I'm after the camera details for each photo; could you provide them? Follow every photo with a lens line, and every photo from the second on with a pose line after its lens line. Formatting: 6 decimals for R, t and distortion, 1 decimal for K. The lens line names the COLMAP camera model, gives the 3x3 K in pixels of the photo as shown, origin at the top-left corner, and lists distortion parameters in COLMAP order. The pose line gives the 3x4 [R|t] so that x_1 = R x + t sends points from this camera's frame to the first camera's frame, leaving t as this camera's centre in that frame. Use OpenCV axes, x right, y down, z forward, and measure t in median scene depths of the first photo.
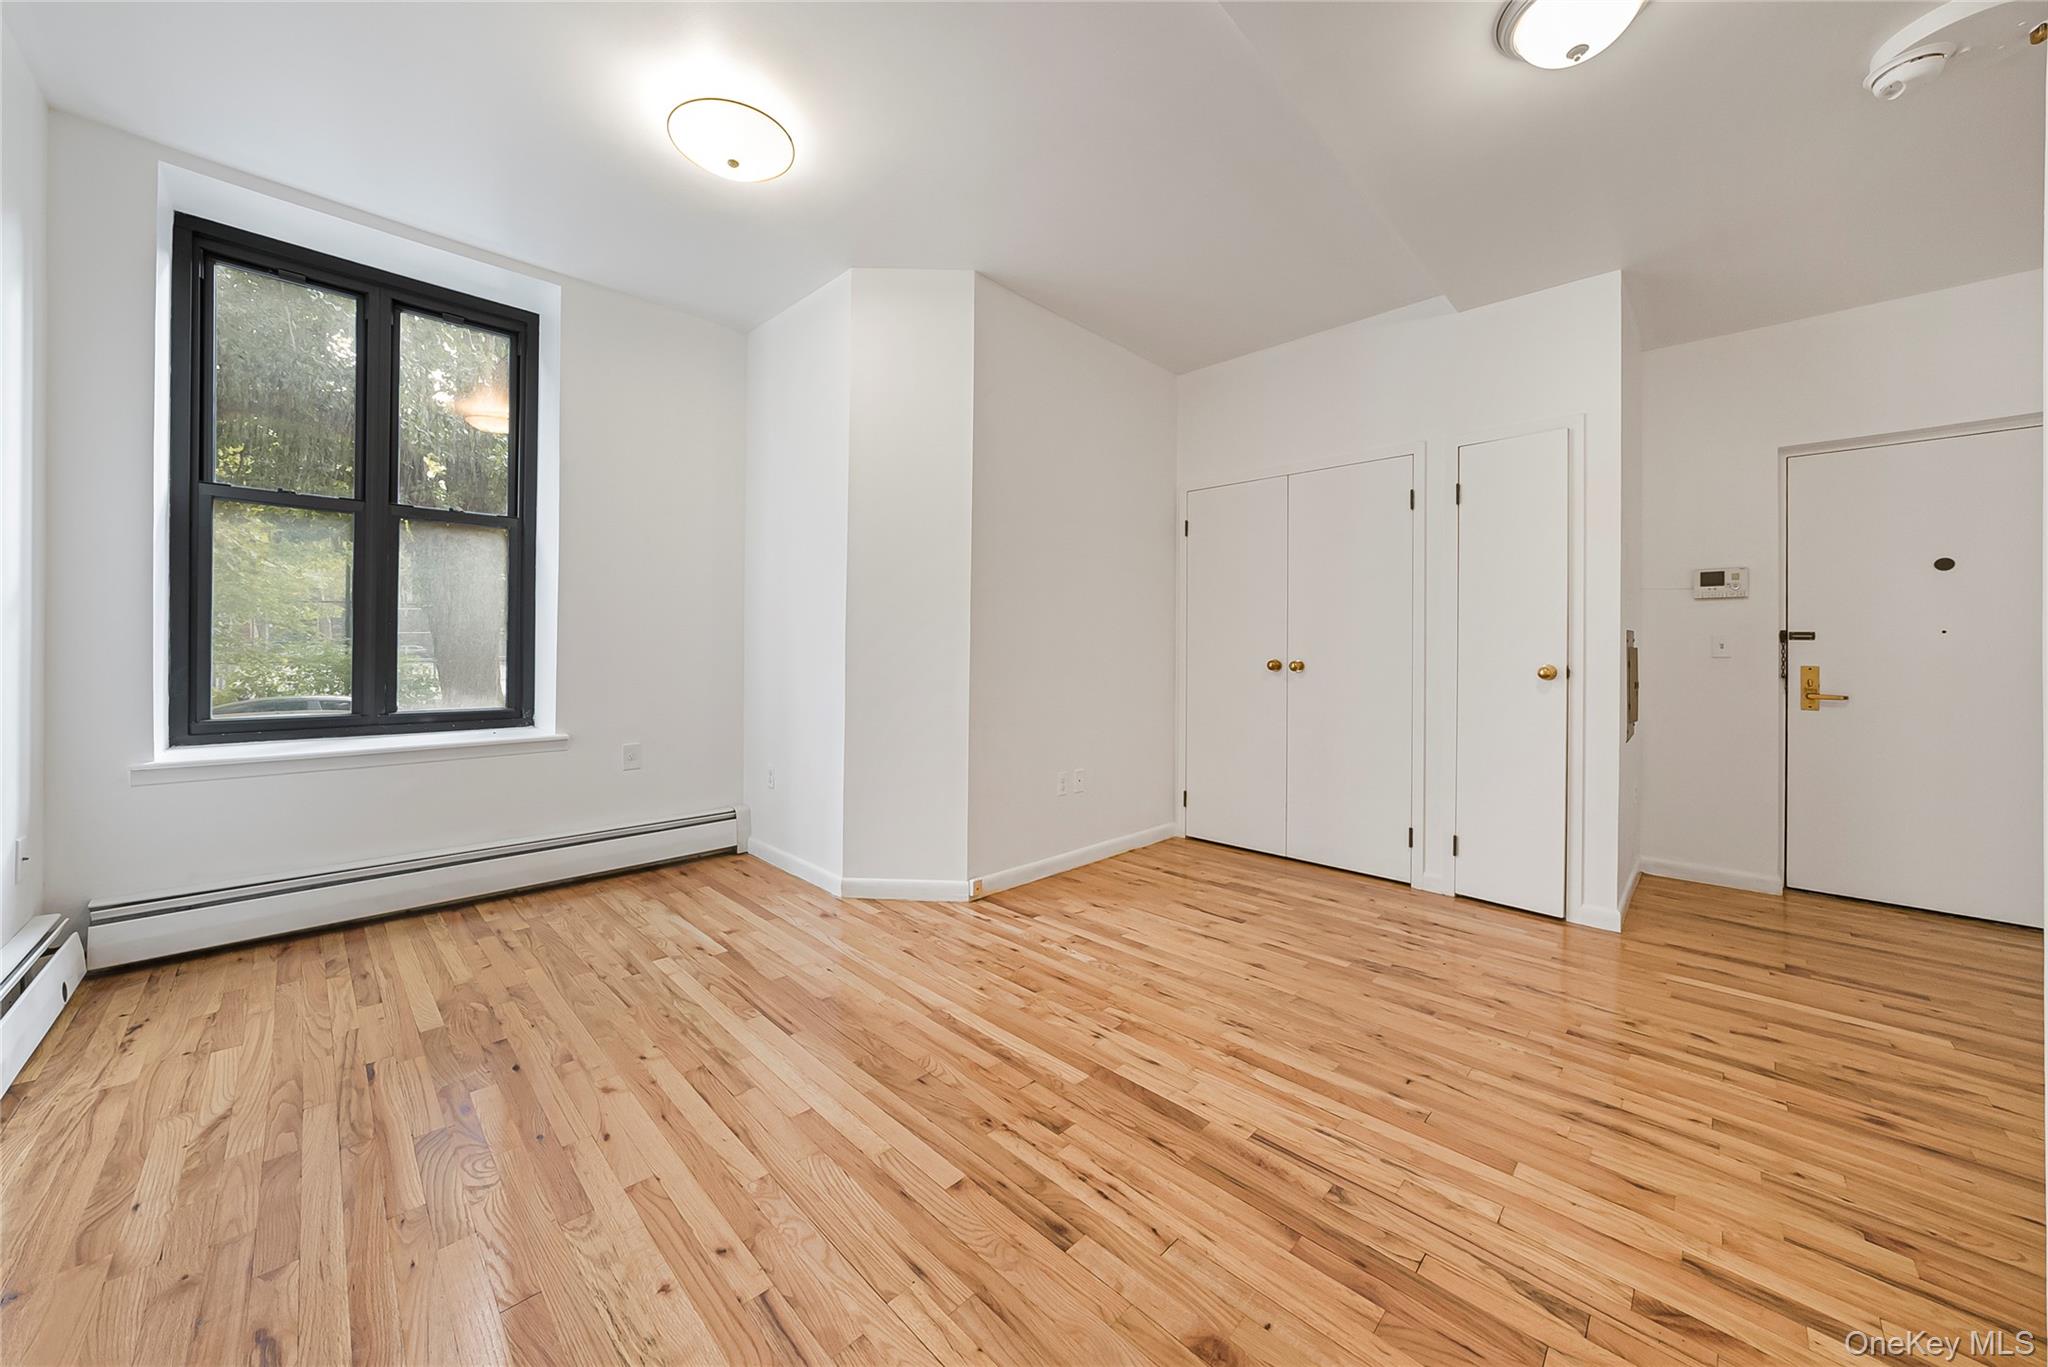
lens RADIAL K [[720.8, 0, 1013.6], [0, 720.8, 649.3], [0, 0, 1]] dist [-0.020483, 0.005422]
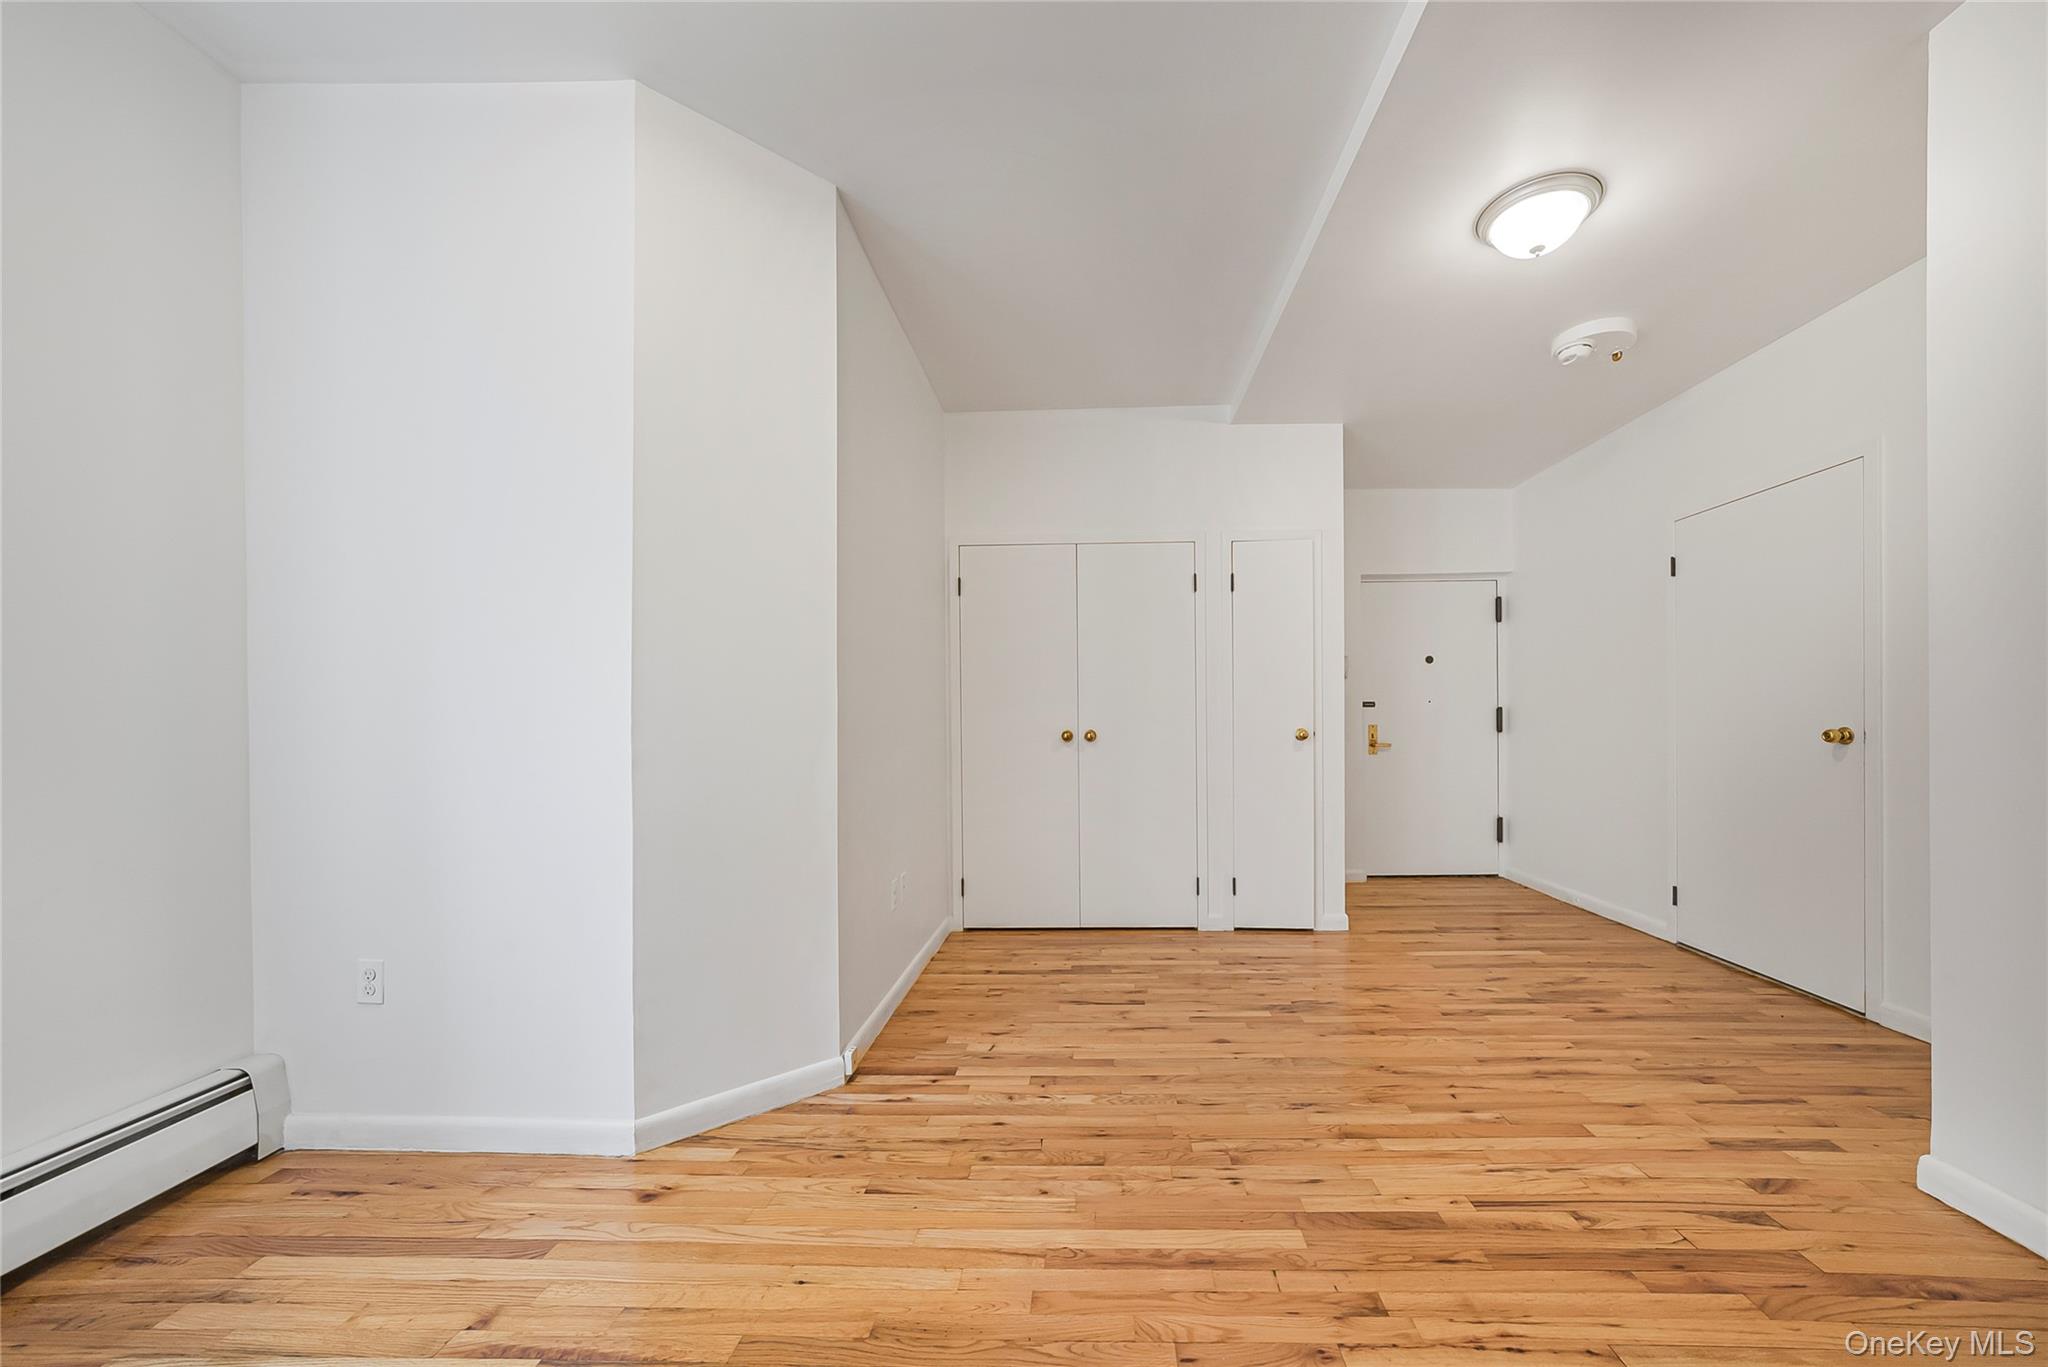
lens RADIAL K [[731.2, 0, 1063.0], [0, 731.2, 719.1], [0, 0, 1]] dist [-0.015610, 0.005525]
pose [[0.726061, -0.015007, 0.687467, -0.481760], [0.016484, 0.999854, 0.004417, -0.006697], [-0.687433, 0.008125, 0.726202, 0.410567]]
